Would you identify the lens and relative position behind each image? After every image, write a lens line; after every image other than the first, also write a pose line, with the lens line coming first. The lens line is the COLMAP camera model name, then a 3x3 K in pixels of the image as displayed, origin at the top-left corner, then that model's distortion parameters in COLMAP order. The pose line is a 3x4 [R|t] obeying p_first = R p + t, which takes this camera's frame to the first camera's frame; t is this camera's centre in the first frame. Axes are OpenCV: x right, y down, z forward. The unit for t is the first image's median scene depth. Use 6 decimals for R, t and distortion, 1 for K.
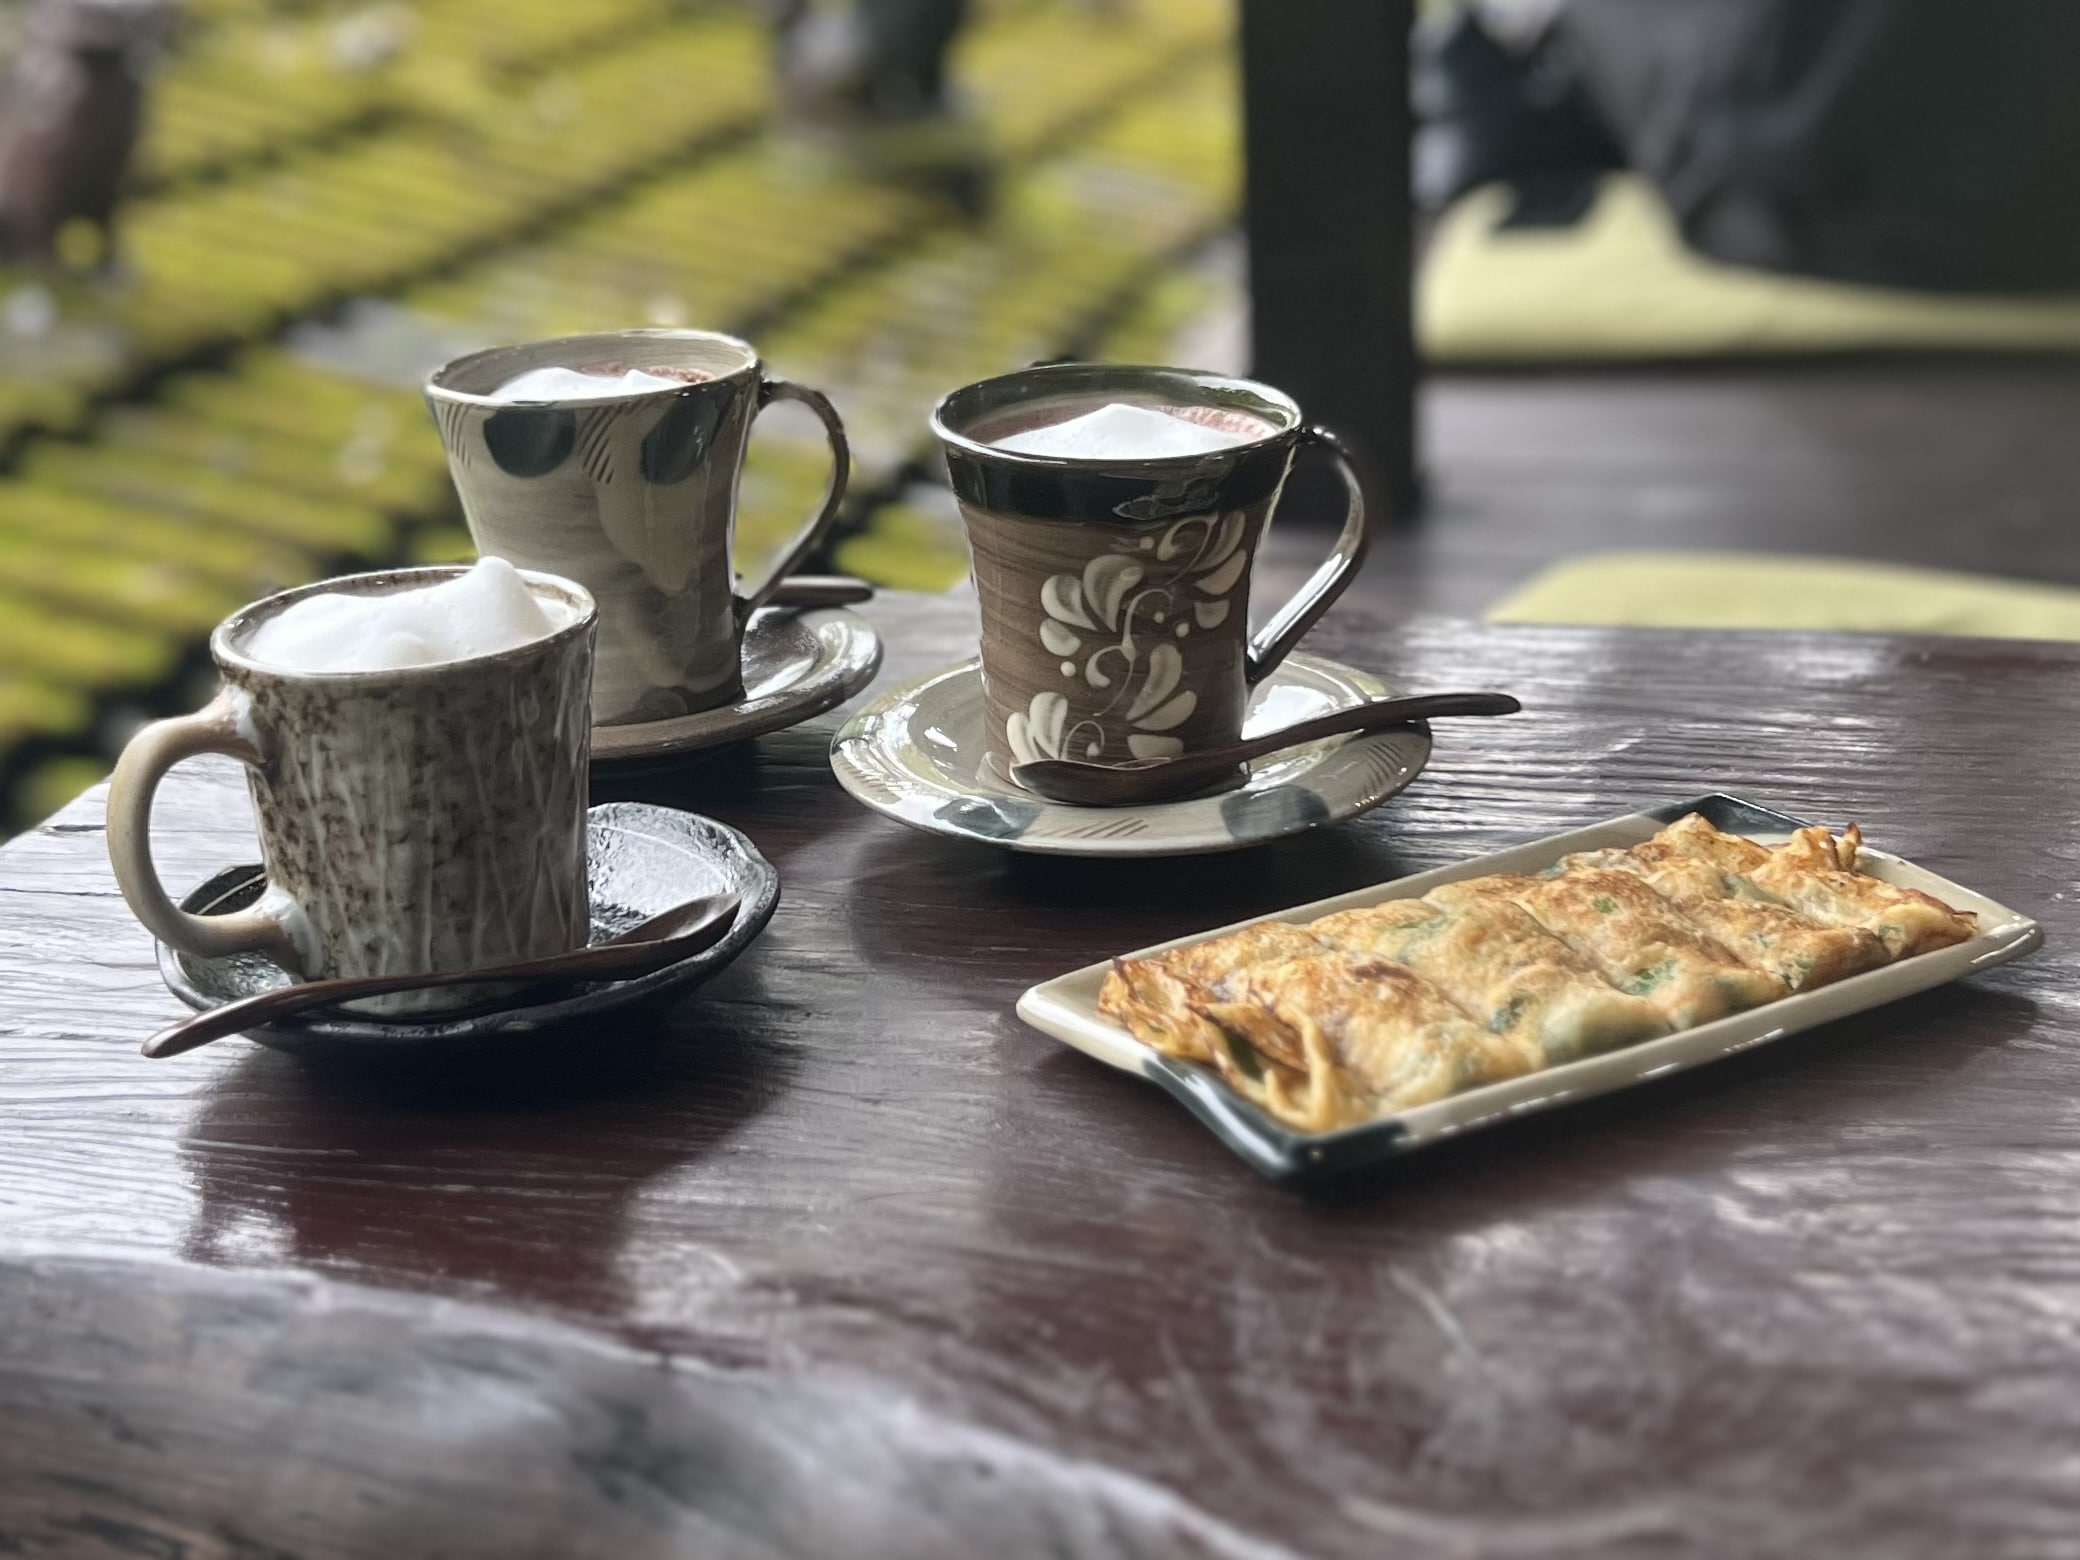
lens RADIAL K [[2179.9, 0, 1040.0], [0, 2179.9, 780.0], [0, 0, 1]] dist [0.010730, -0.014586]
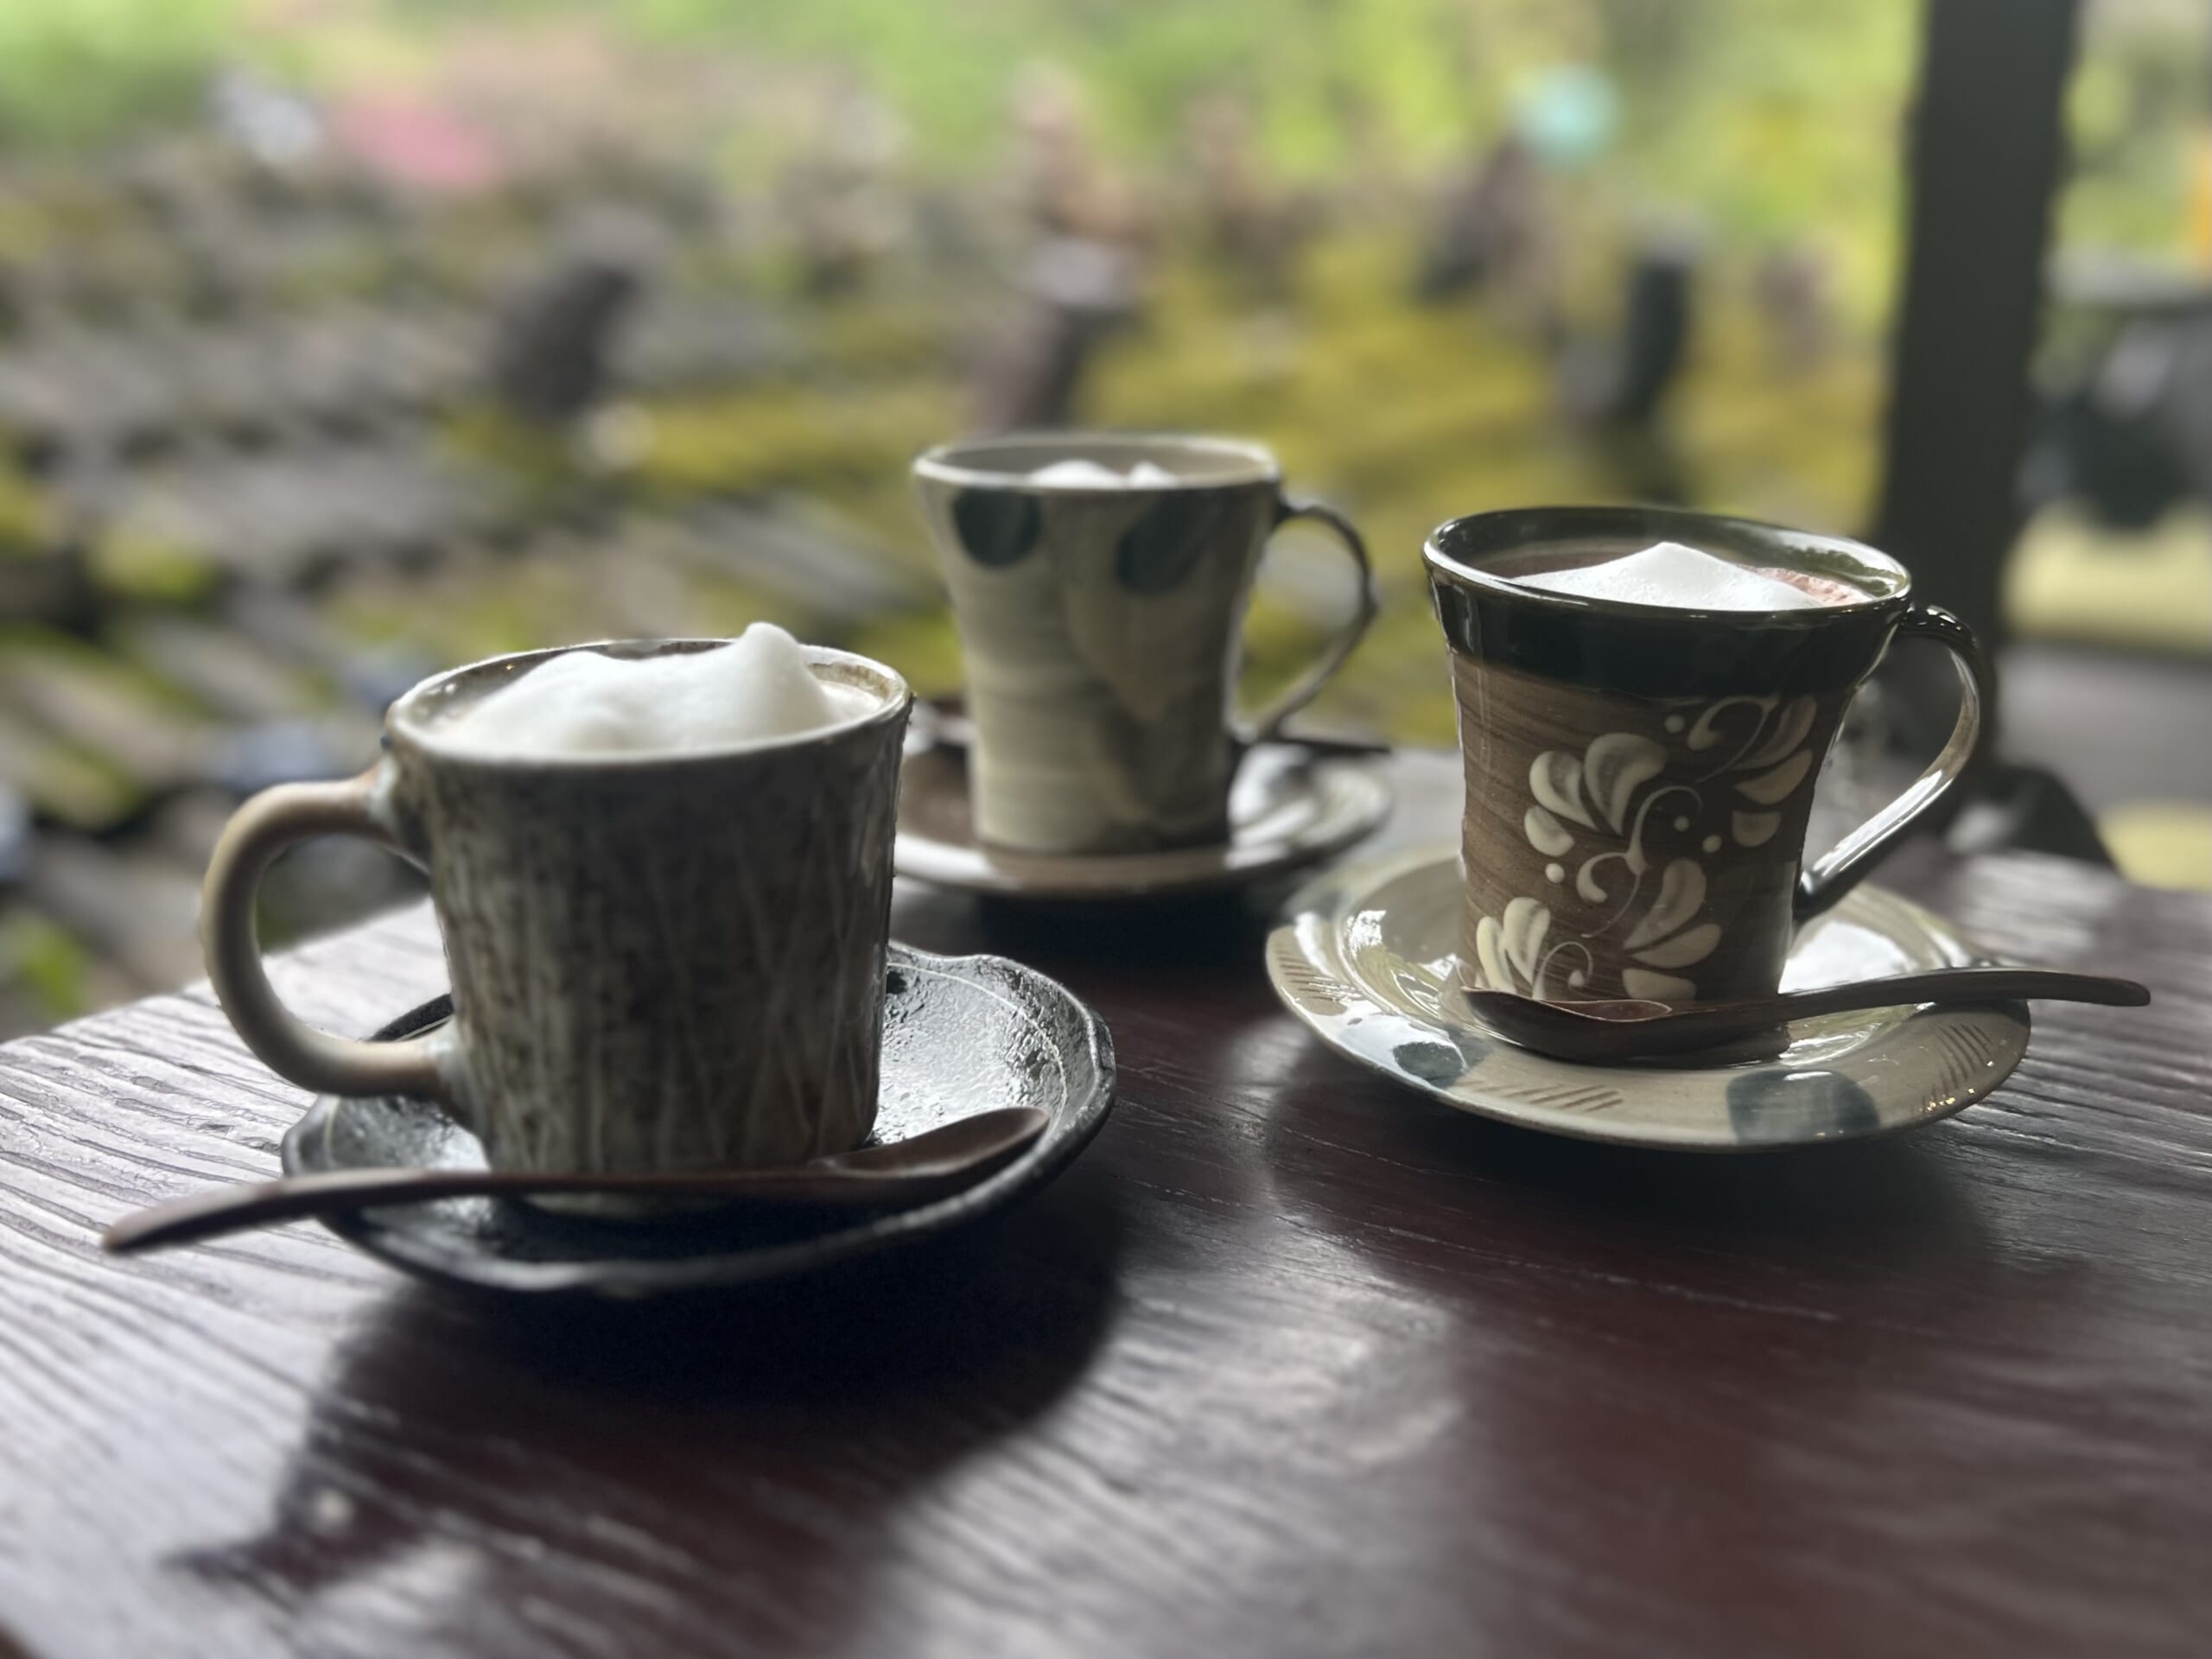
lens RADIAL K [[2318.3, 0, 1106.0], [0, 2318.3, 829.5], [0, 0, 1]] dist [0.010730, -0.014586]
pose [[0.971116, 0.133919, -0.197481, 0.019364], [-0.143405, 0.989064, -0.034474, -0.015325], [0.190704, 0.061798, 0.979700, 0.163813]]
